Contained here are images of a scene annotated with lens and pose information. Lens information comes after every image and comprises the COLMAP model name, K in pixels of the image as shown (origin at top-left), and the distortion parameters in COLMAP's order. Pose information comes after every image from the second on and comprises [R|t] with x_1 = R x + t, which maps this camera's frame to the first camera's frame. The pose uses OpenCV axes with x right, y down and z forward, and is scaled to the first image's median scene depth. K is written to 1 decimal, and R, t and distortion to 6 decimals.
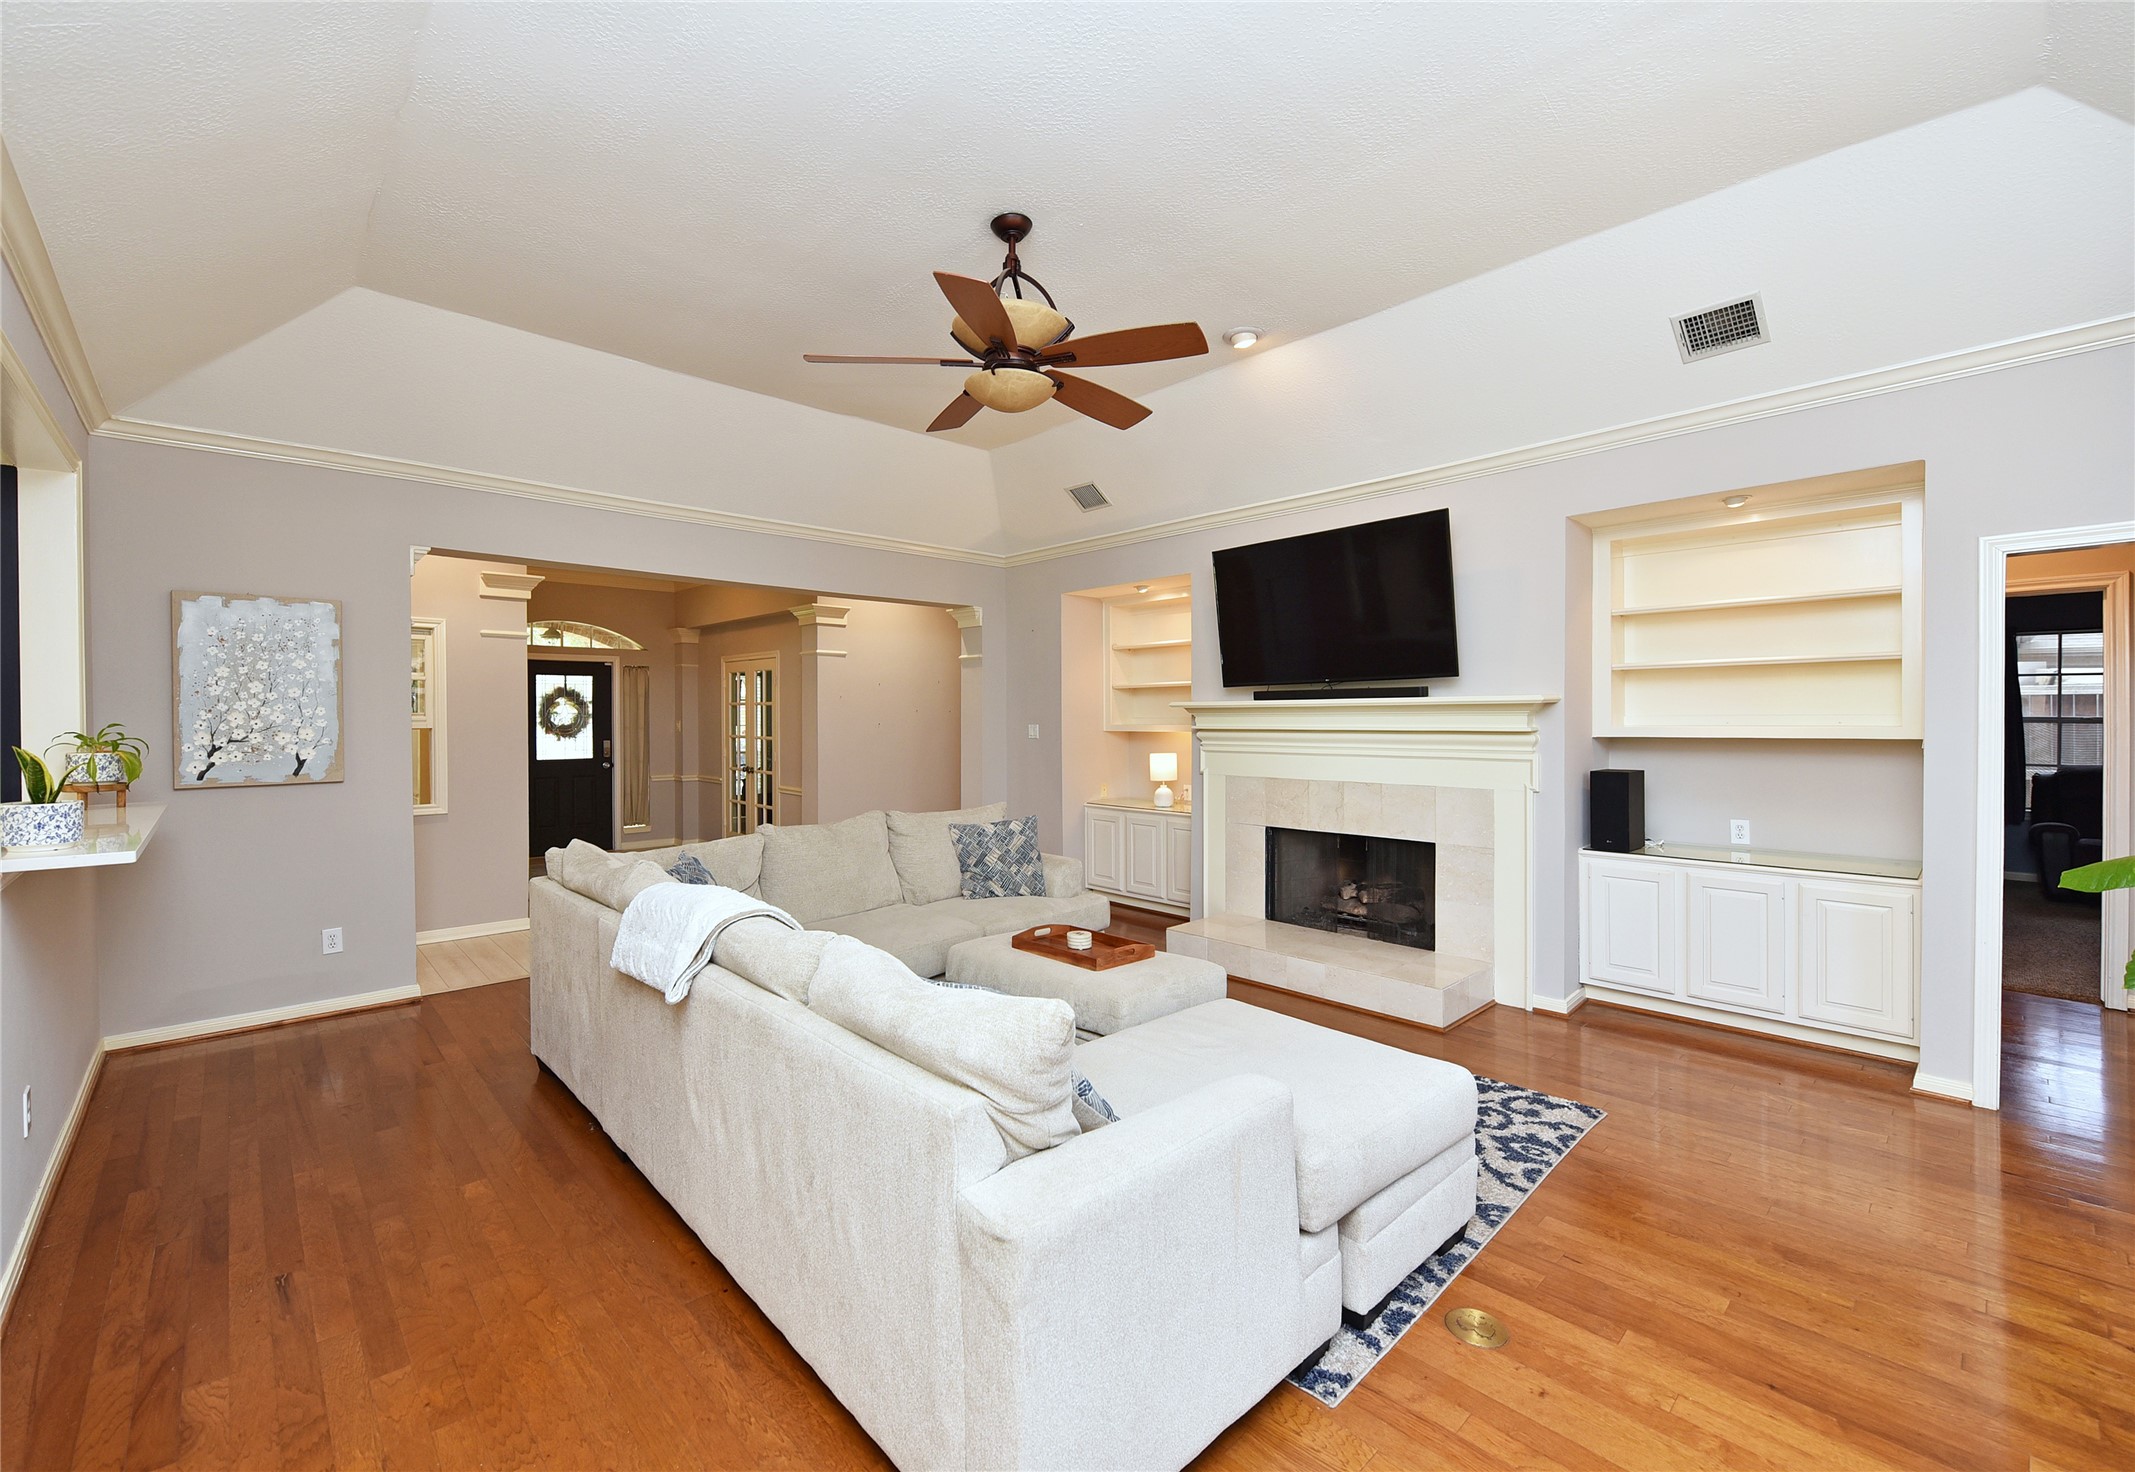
lens RADIAL K [[877.1, 0, 1071.5], [0, 877.1, 716.5], [0, 0, 1]] dist [-0.000372, -0.000100]
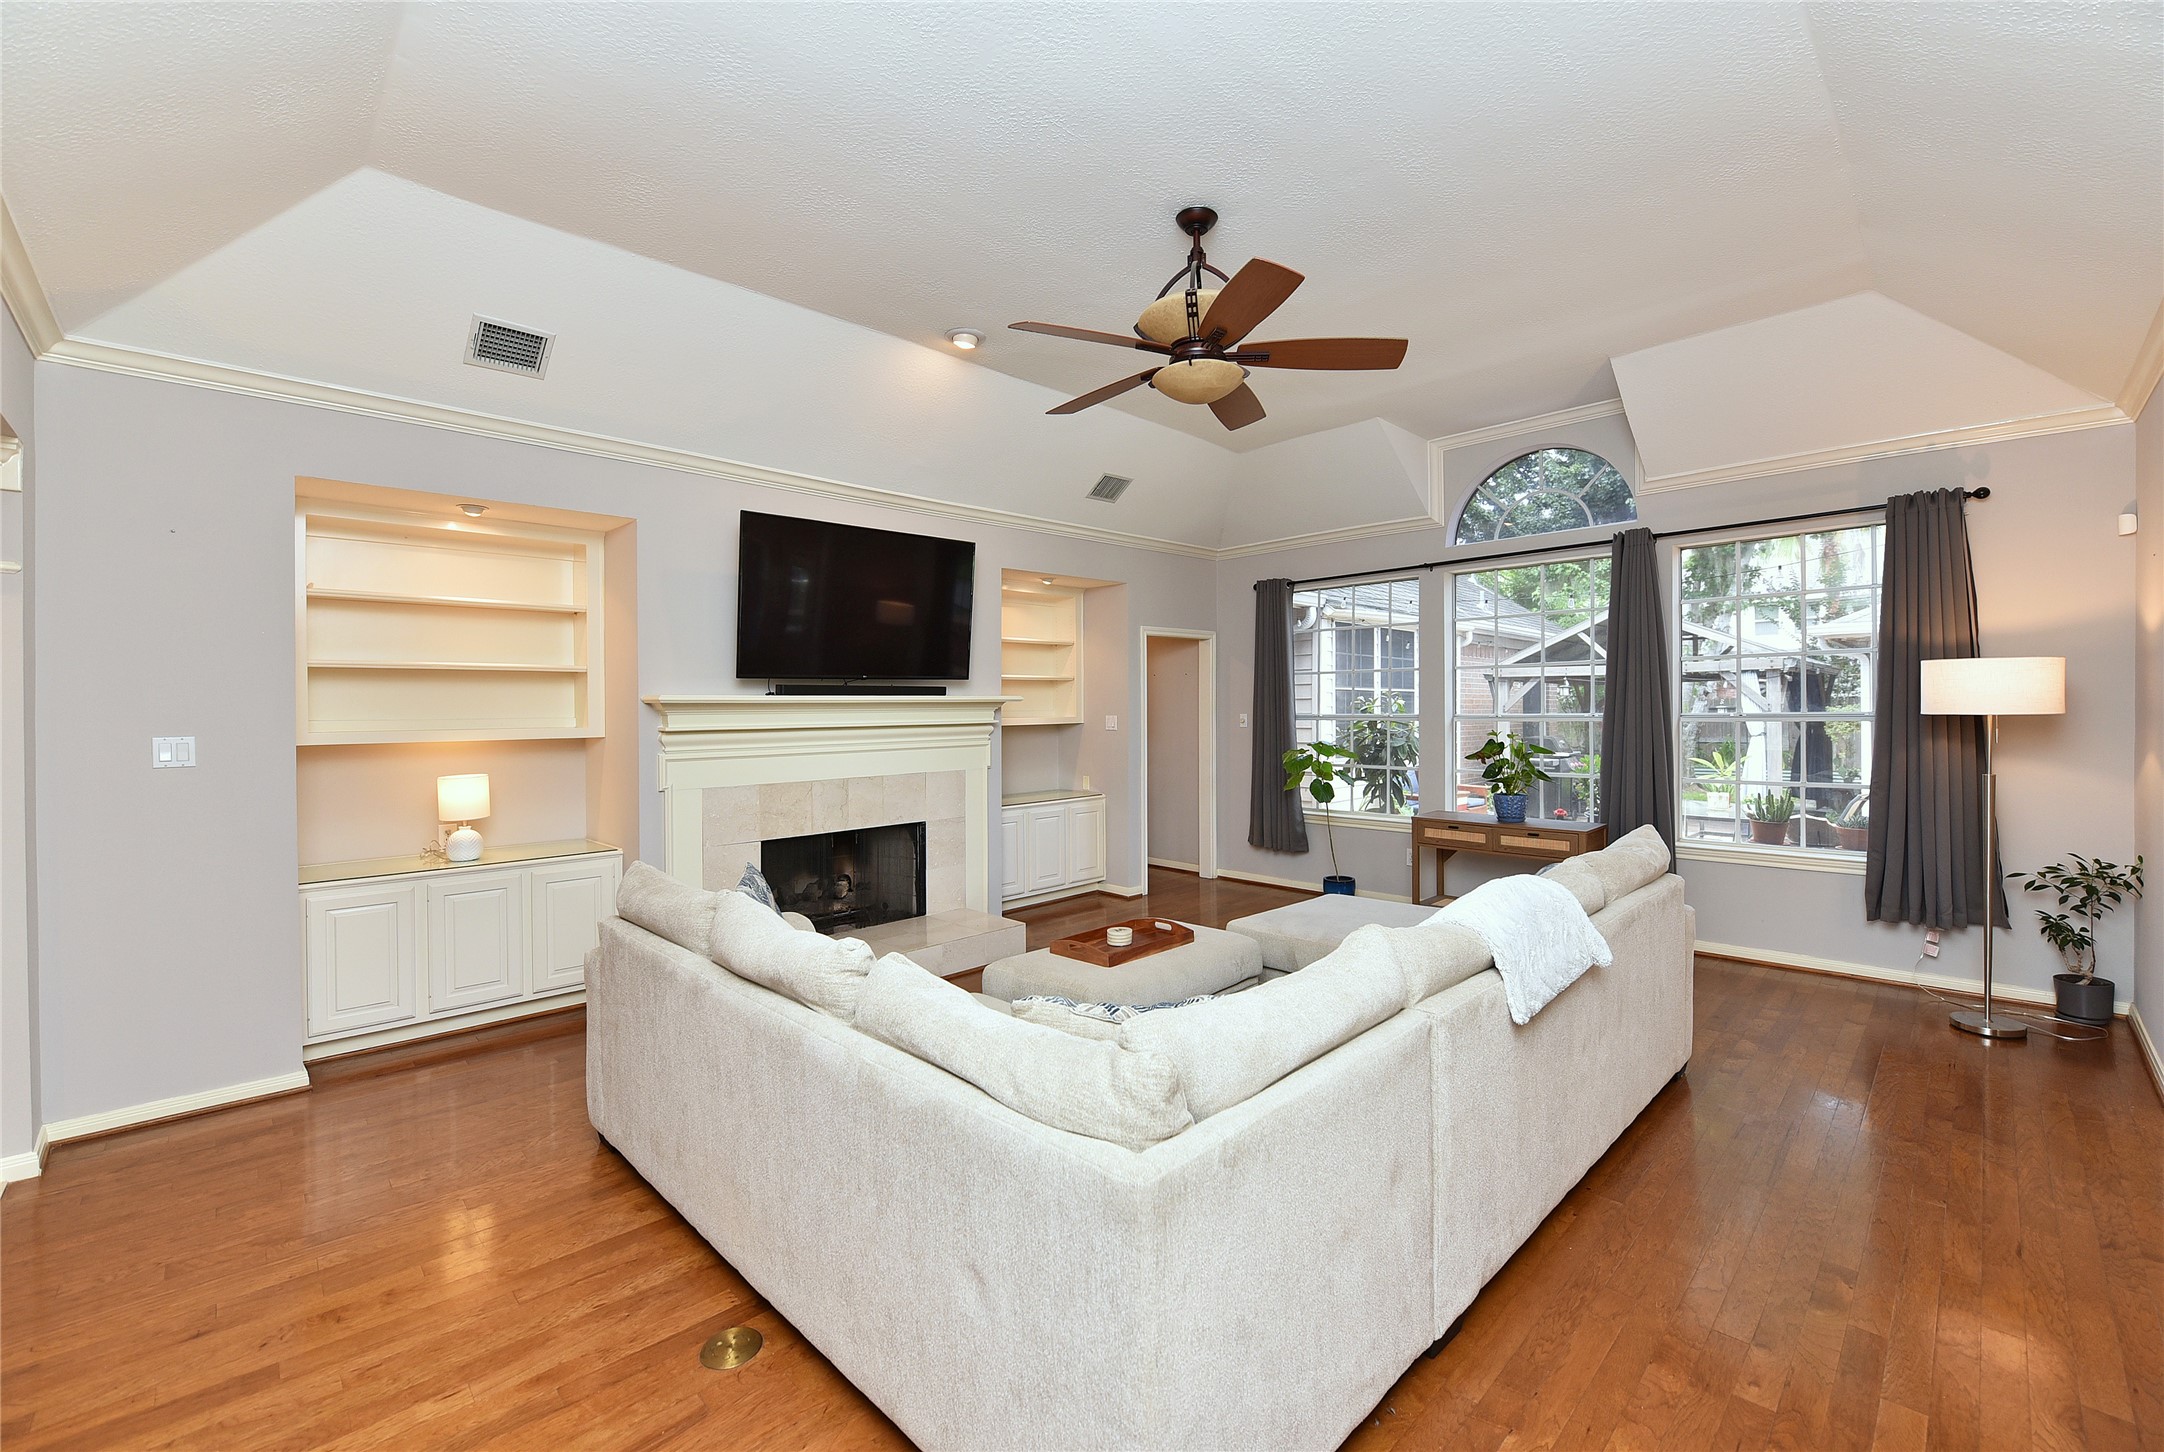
lens RADIAL K [[897.4, 0, 1059.4], [0, 897.4, 714.7], [0, 0, 1]] dist [-0.003526, -0.001266]
pose [[0.013302, 0.001656, 0.999910, -0.678131], [0.015374, 0.999880, -0.001861, 0.007011], [-0.999793, 0.015397, 0.013275, 0.712451]]
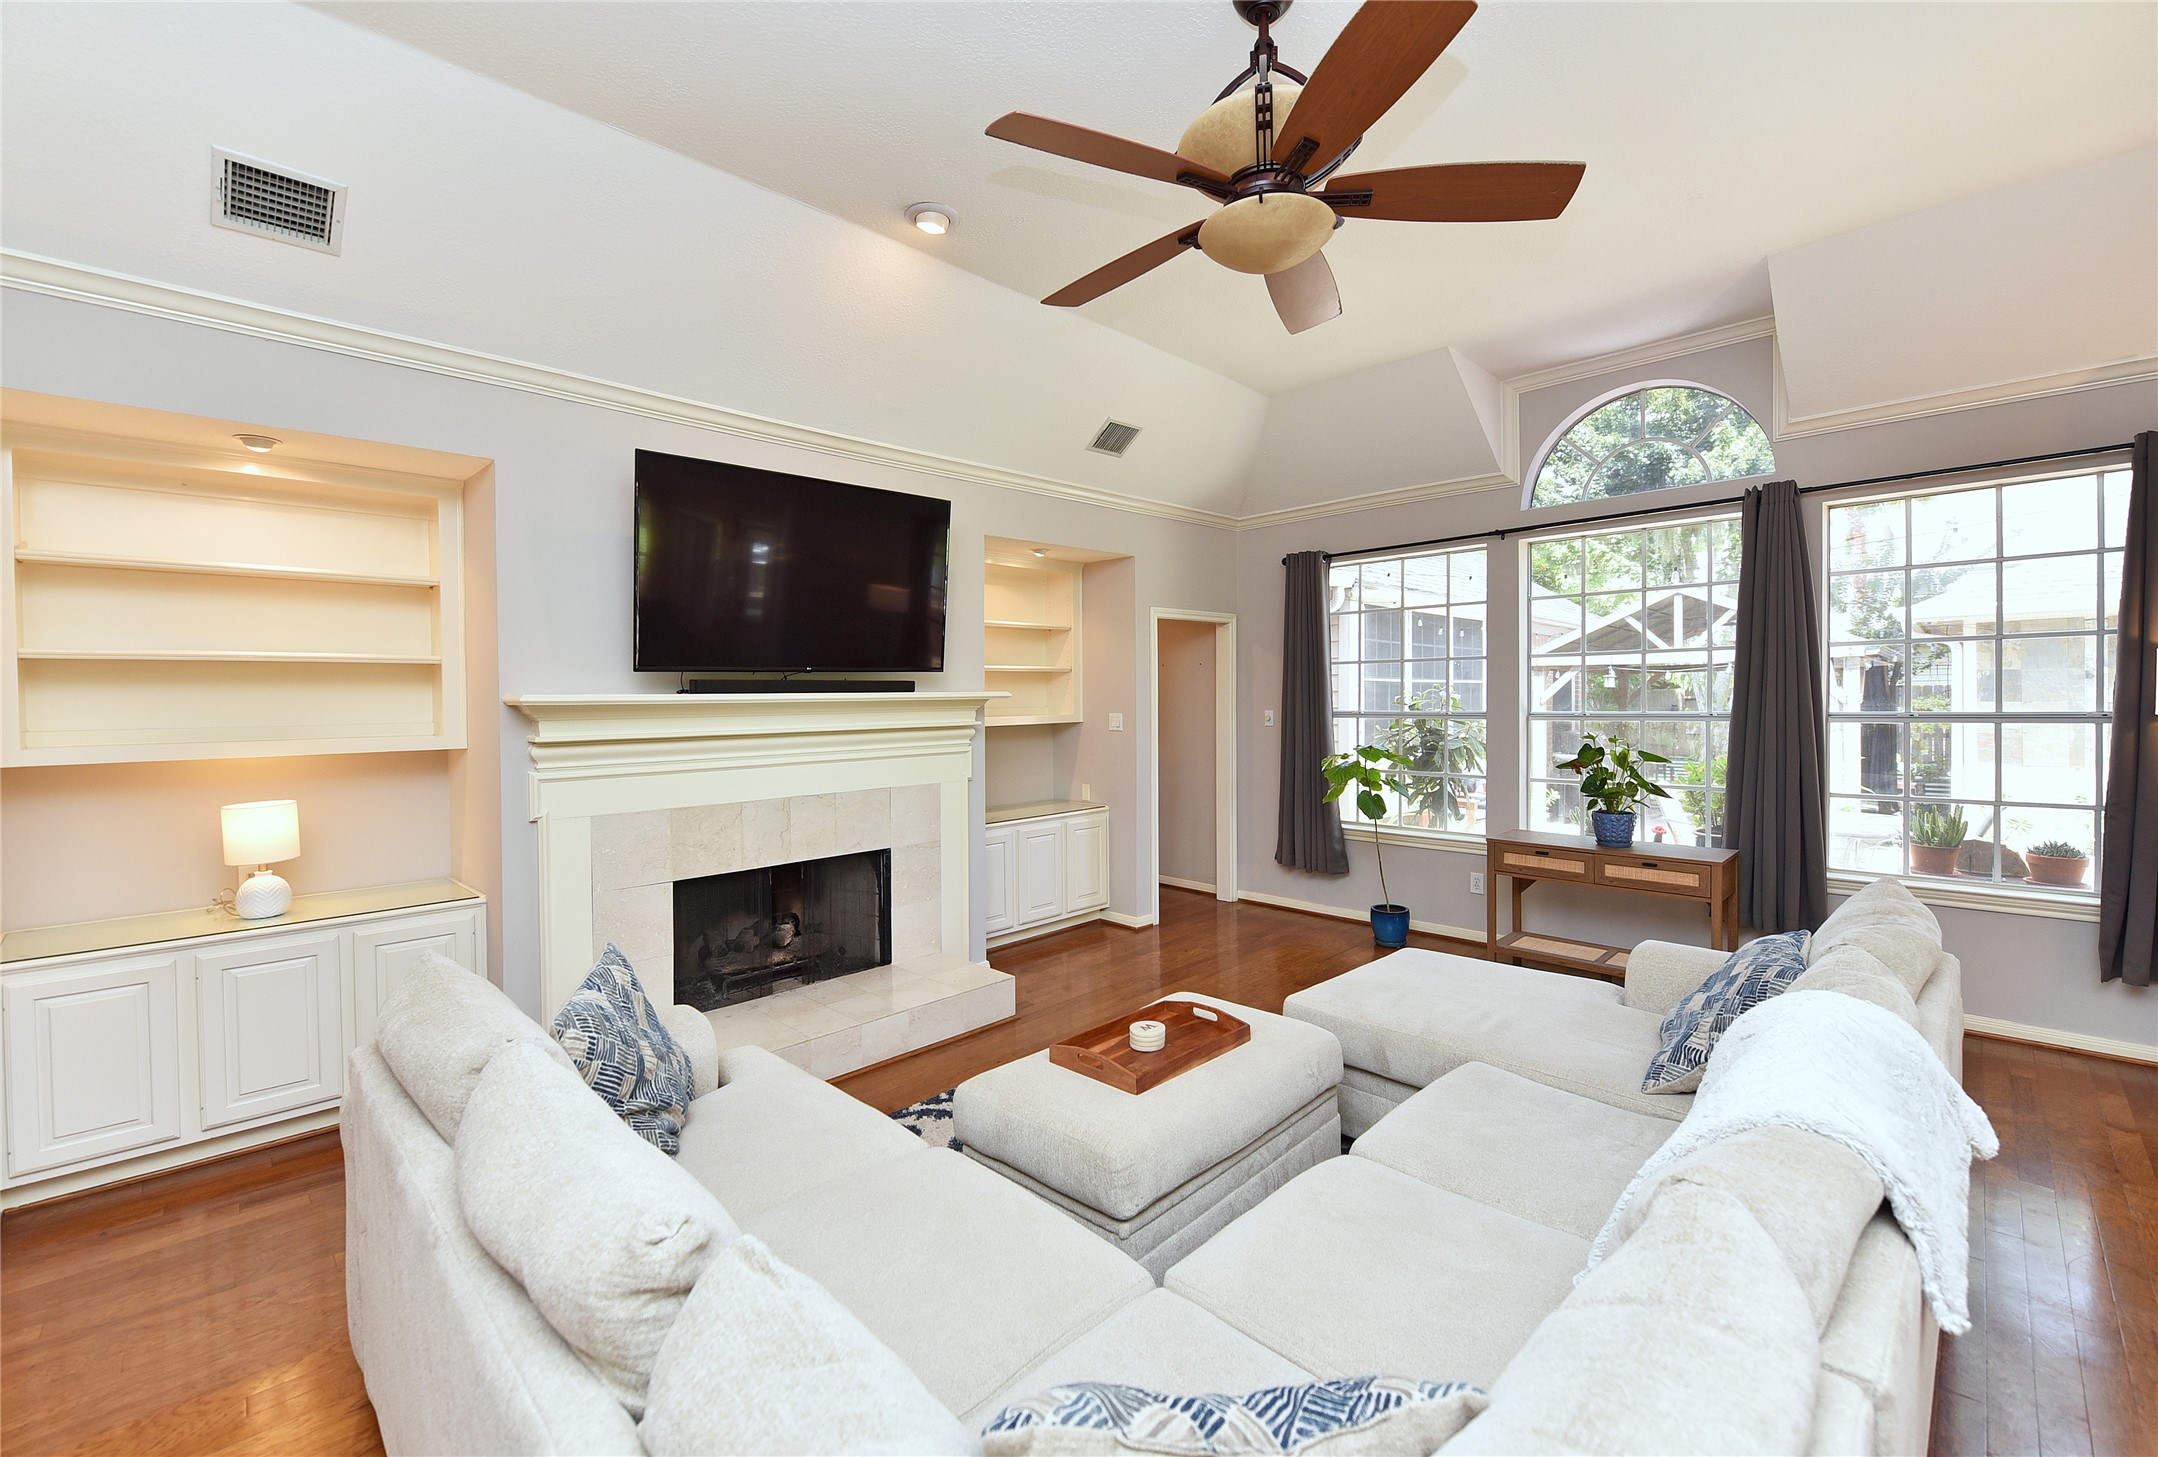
lens RADIAL K [[895.0, 0, 1061.7], [0, 895.0, 712.0], [0, 0, 1]] dist [-0.003526, -0.001266]
pose [[-0.001822, -0.008051, 0.999966, -0.474712], [0.018160, 0.999802, 0.008083, -0.004754], [-0.999833, 0.018175, -0.001675, 0.722403]]
